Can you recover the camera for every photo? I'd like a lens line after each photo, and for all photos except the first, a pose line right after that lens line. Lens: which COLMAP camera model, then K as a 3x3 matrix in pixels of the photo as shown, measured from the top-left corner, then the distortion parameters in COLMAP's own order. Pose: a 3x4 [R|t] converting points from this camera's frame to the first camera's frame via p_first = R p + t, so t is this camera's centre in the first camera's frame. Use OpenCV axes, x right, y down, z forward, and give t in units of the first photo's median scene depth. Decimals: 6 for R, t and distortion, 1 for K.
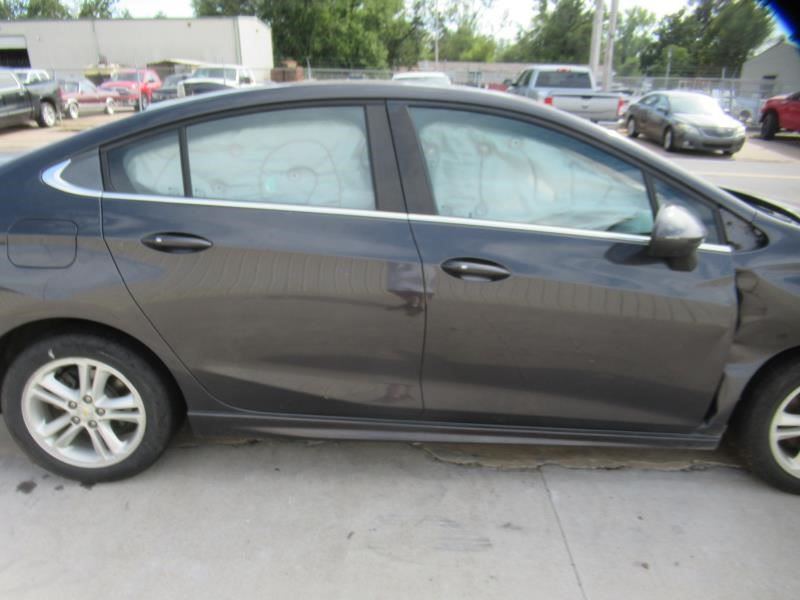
lens RADIAL K [[653.1, 0, 400.0], [0, 653.1, 300.0], [0, 0, 1]] dist [-0.074245, 0.006770]
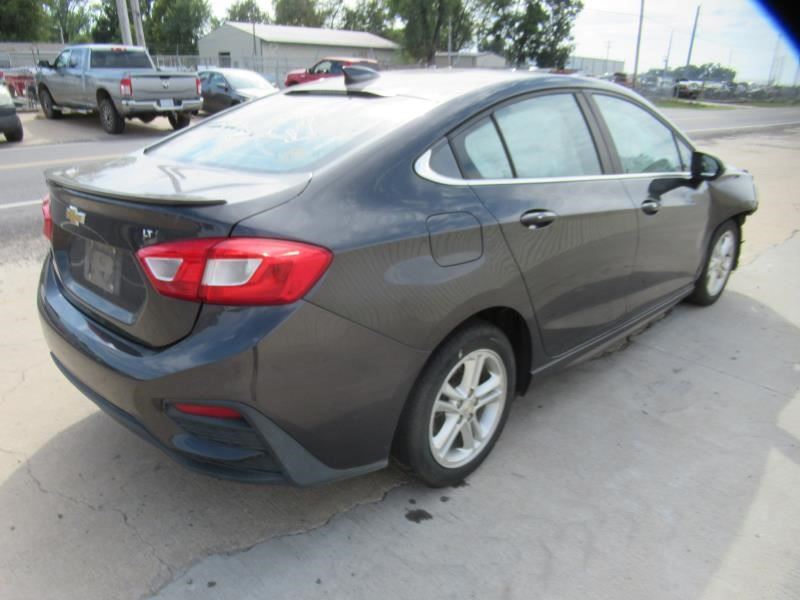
lens RADIAL K [[653.1, 0, 400.0], [0, 653.1, 300.0], [0, 0, 1]] dist [-0.074245, 0.006770]
pose [[0.689995, -0.230683, 0.686070, -1.186692], [0.208189, 0.971051, 0.117125, -0.119826], [-0.693227, 0.062016, 0.718046, 0.337866]]
